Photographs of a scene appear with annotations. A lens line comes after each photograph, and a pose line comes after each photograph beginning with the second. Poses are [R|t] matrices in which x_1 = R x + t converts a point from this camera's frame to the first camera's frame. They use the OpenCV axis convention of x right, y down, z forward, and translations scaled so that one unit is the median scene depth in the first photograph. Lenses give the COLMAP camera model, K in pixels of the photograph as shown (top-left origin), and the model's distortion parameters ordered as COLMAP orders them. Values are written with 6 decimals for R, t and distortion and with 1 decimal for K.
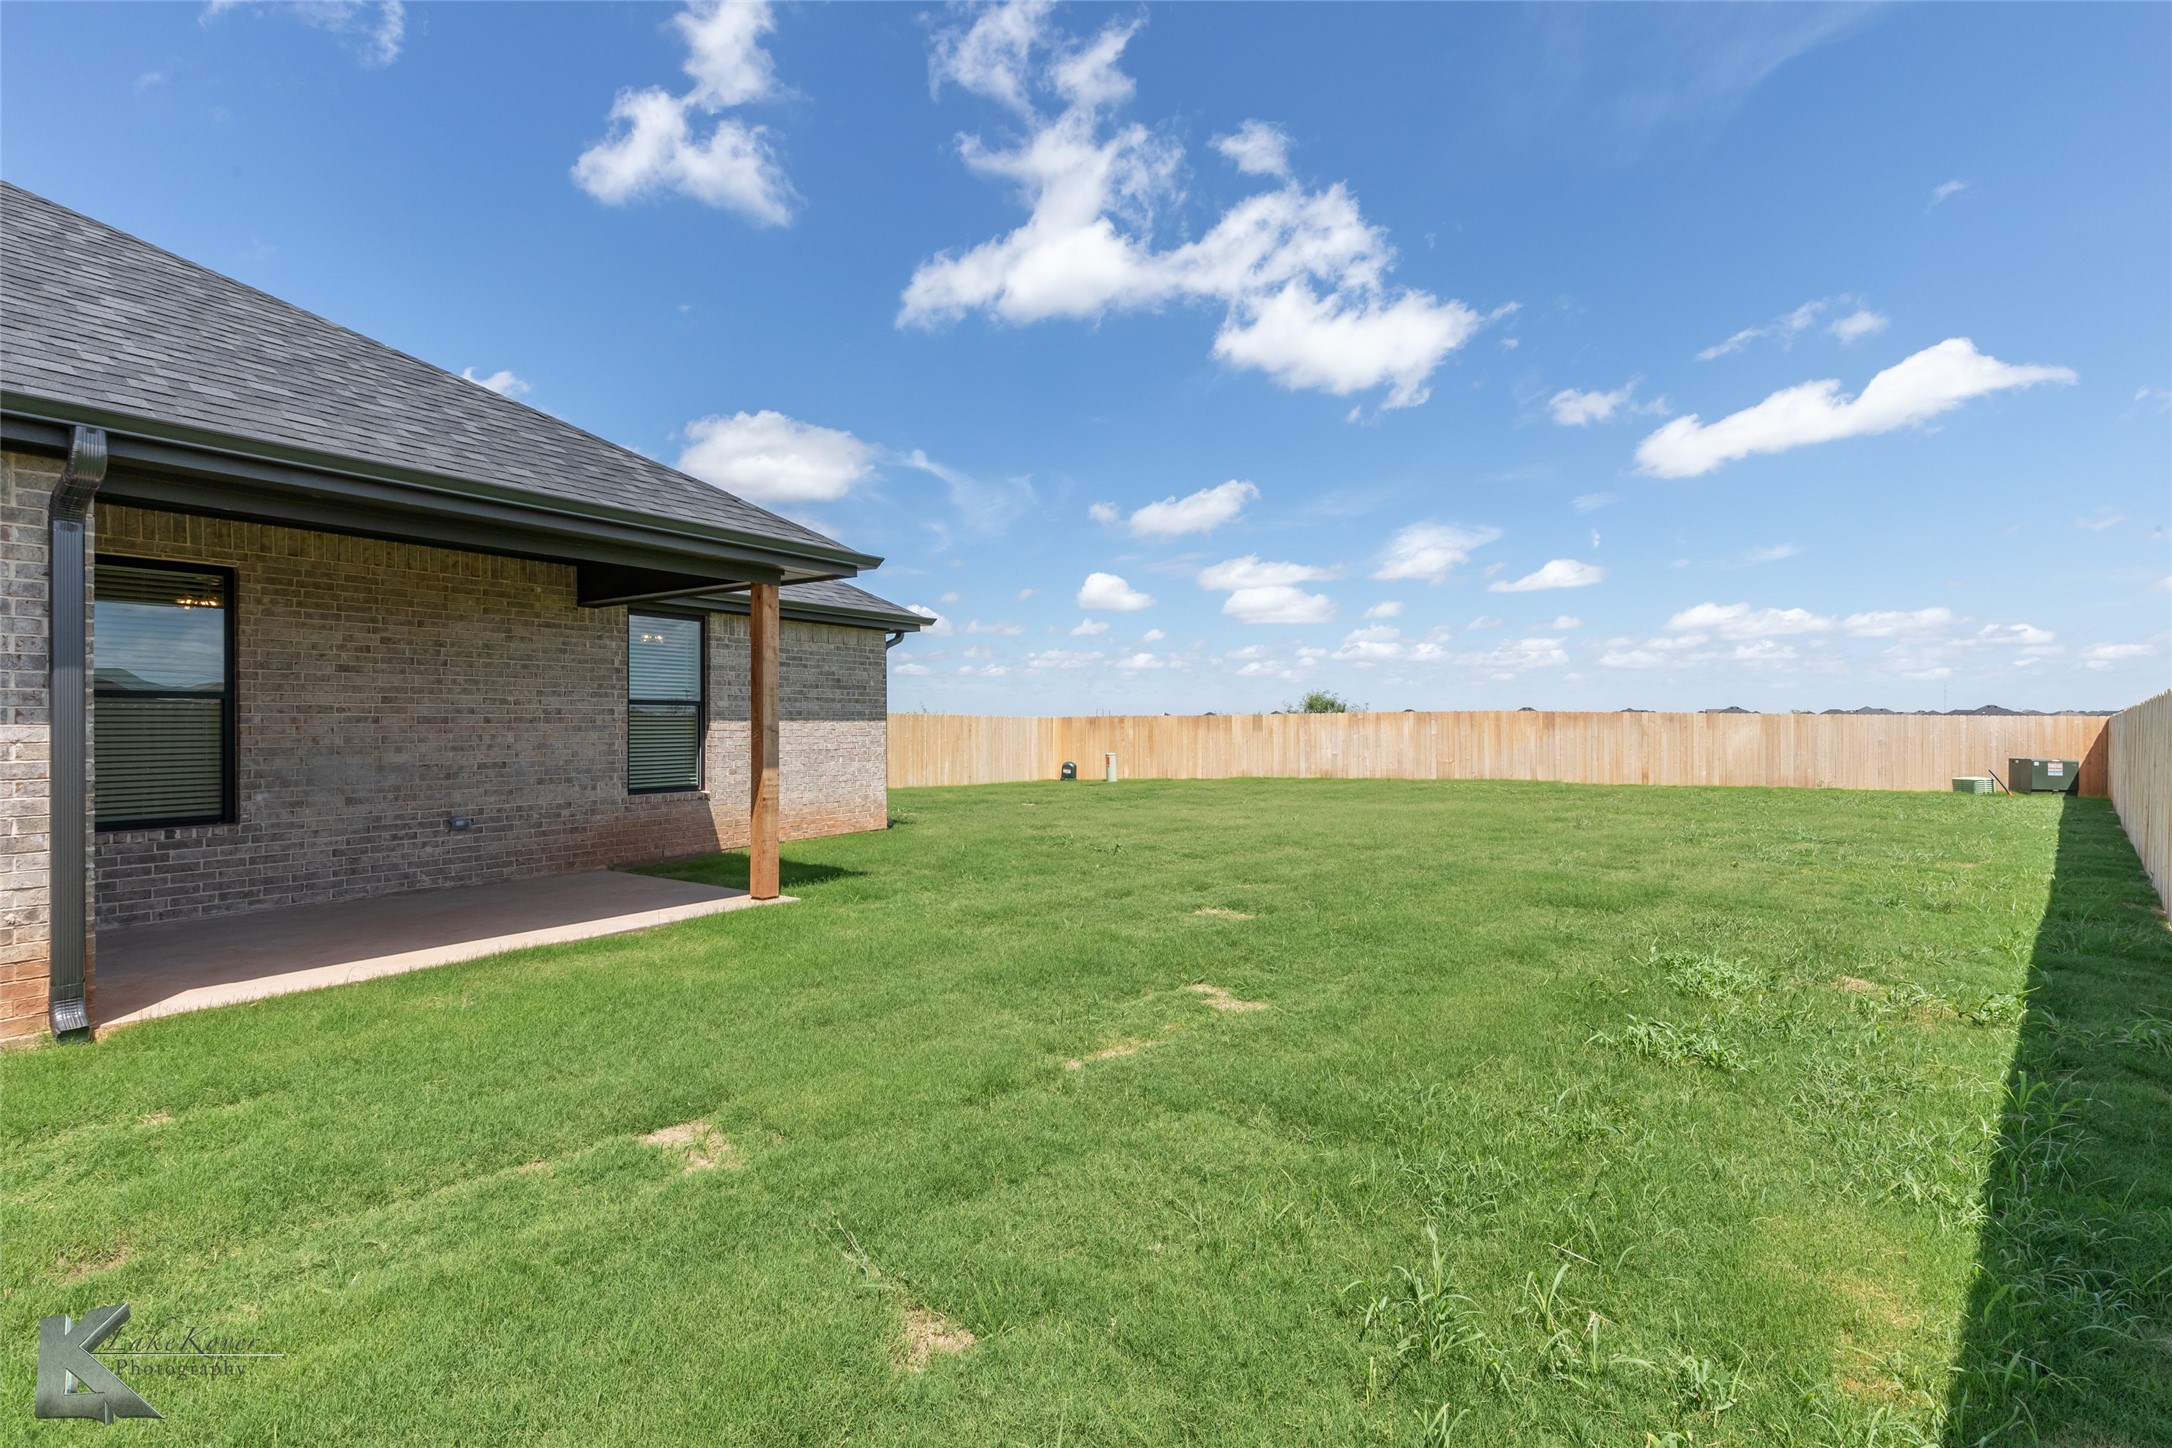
lens RADIAL K [[1001.0, 0, 1092.5], [0, 1001.0, 723.8], [0, 0, 1]] dist [0.009293, -0.001241]
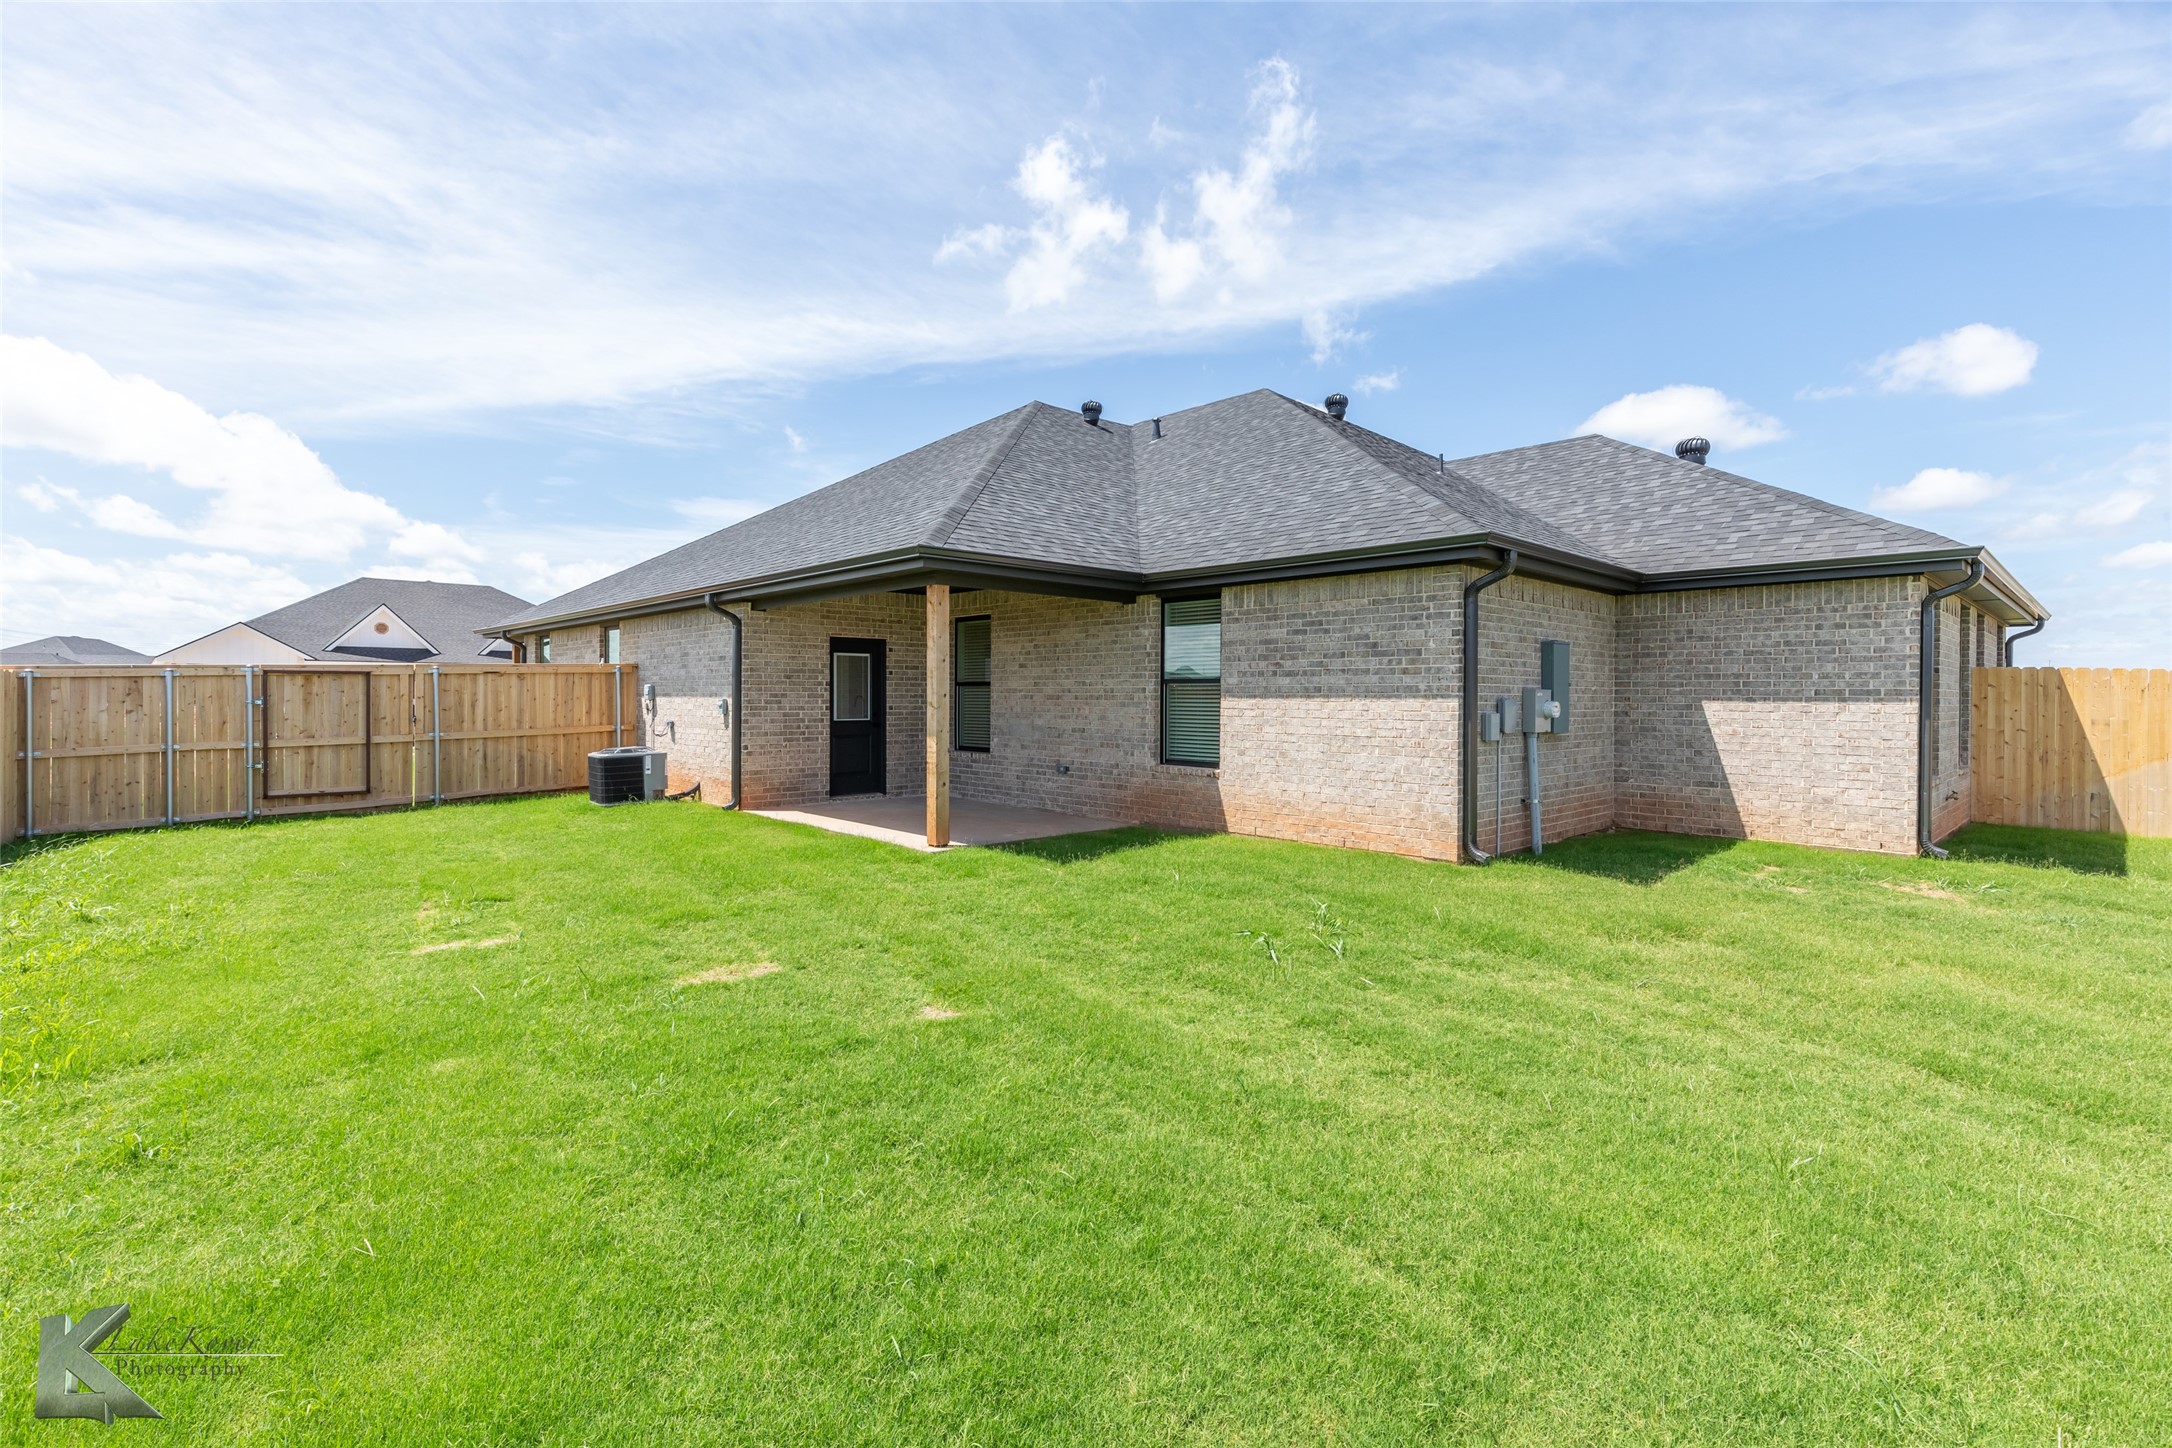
lens RADIAL K [[1001.0, 0, 1088.7], [0, 1001.0, 707.5], [0, 0, 1]] dist [0.009293, -0.001241]
pose [[-0.250348, 0.012345, -0.968077, 0.543105], [-0.003598, 0.999900, 0.013682, -0.006396], [0.968149, 0.006909, -0.250278, 1.014111]]
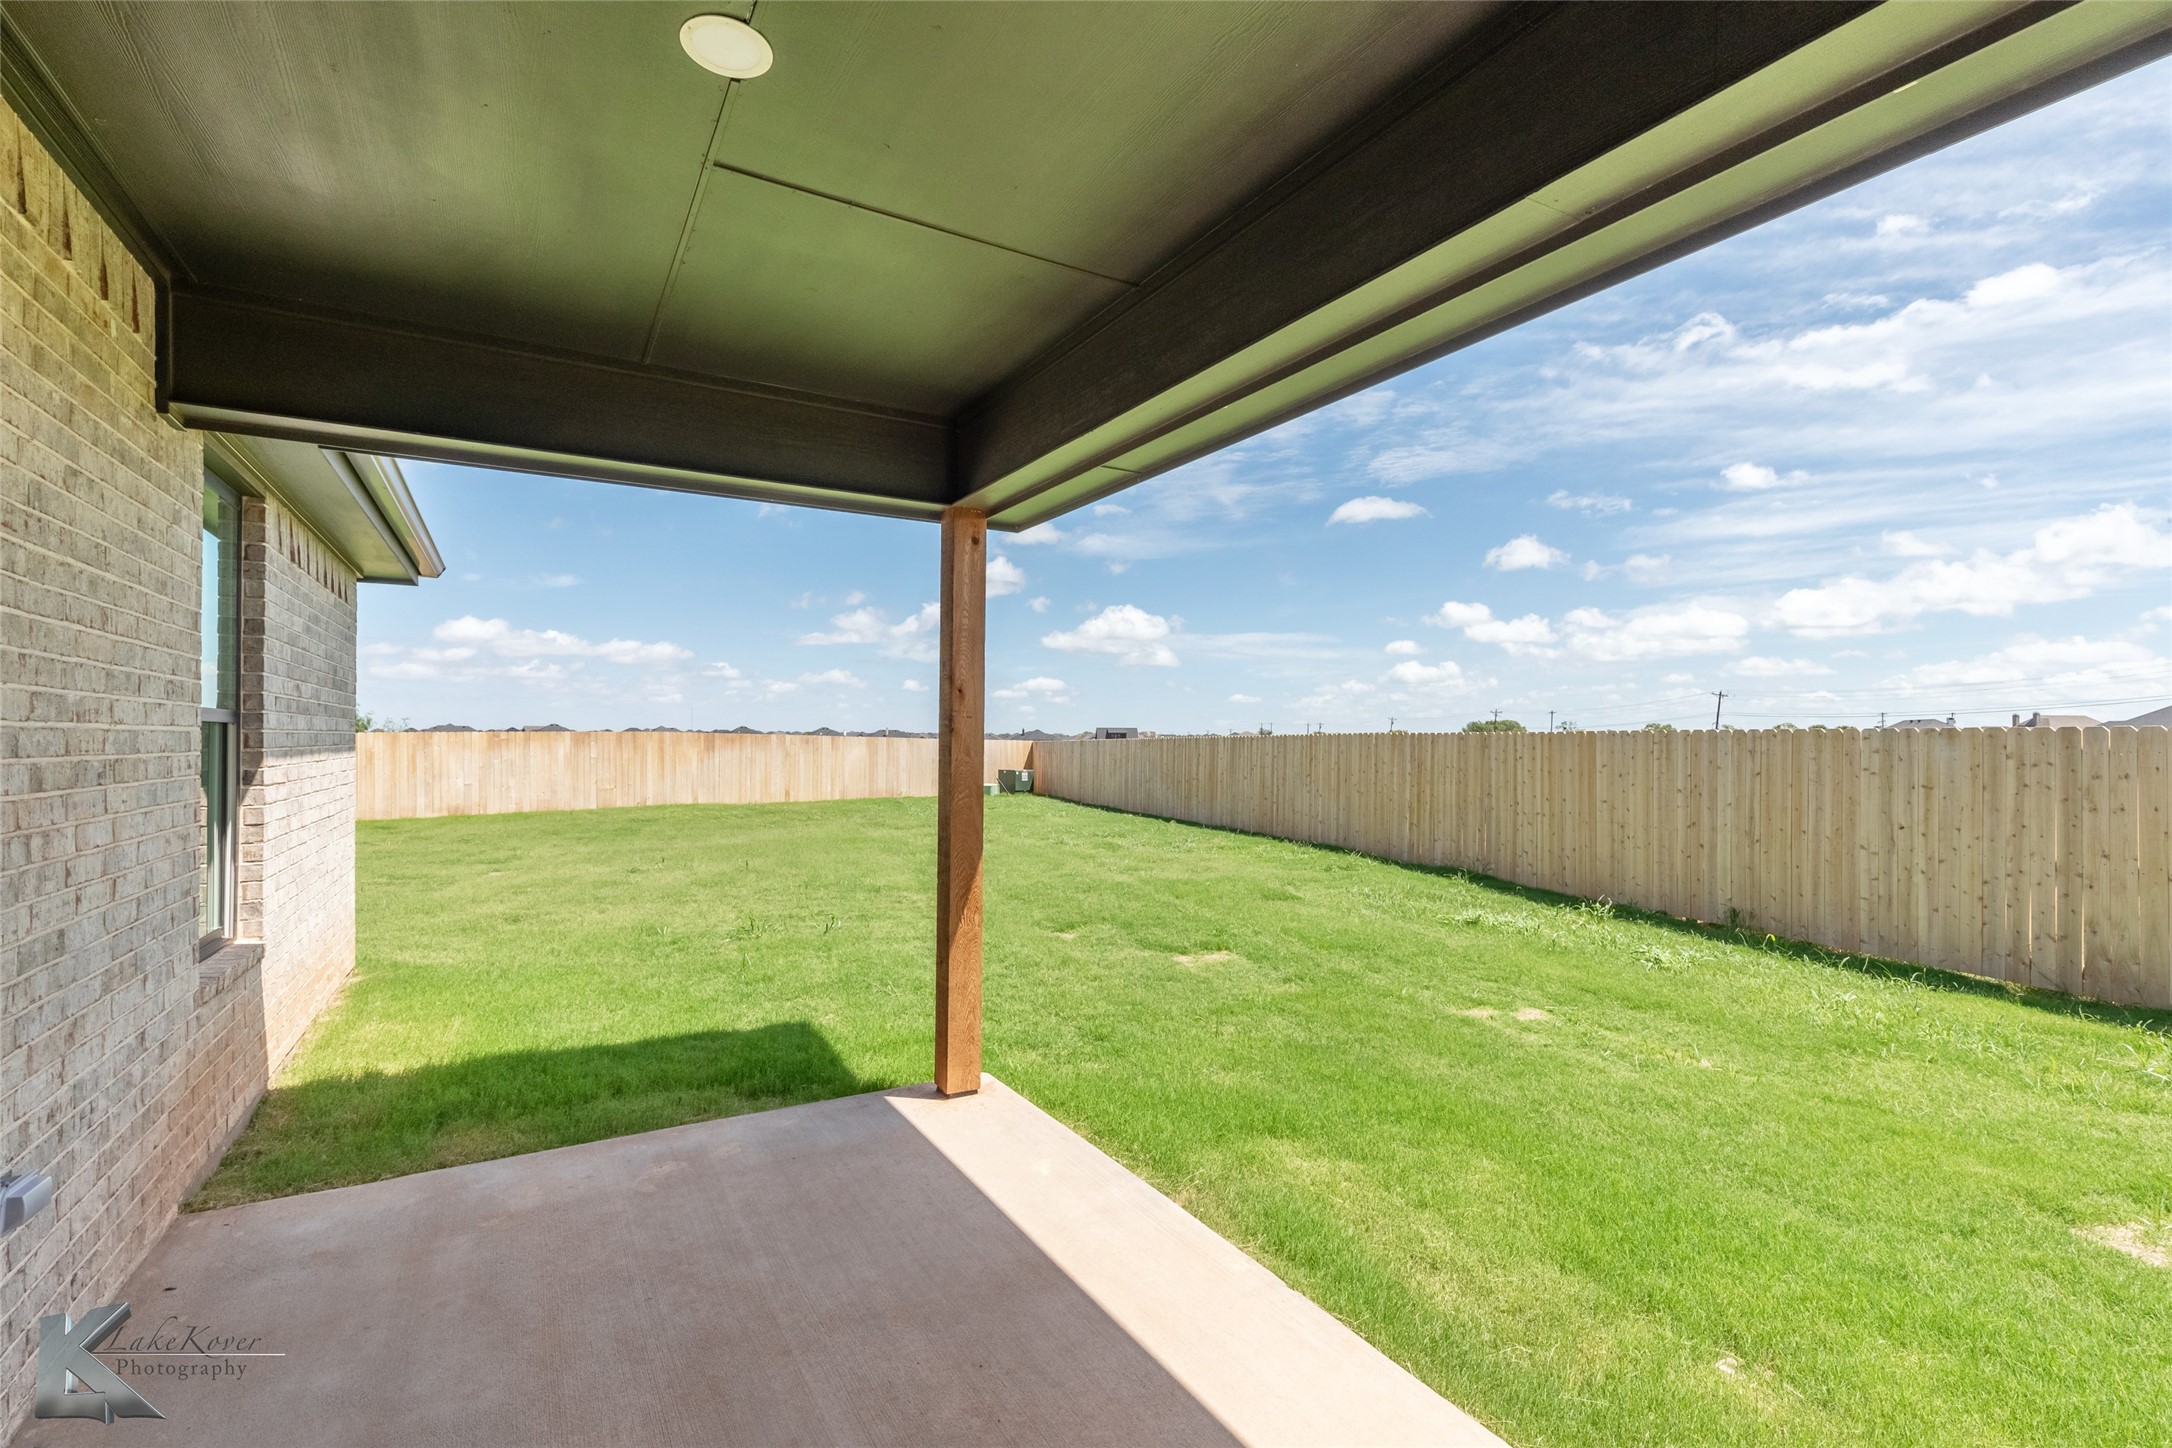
lens RADIAL K [[1001.0, 0, 1091.7], [0, 1001.0, 730.2], [0, 0, 1]] dist [0.009293, -0.001241]
pose [[0.469568, 0.009870, 0.882841, -0.536551], [-0.001055, 0.999943, -0.010618, -0.011496], [-0.882896, 0.004055, 0.469552, 0.452452]]
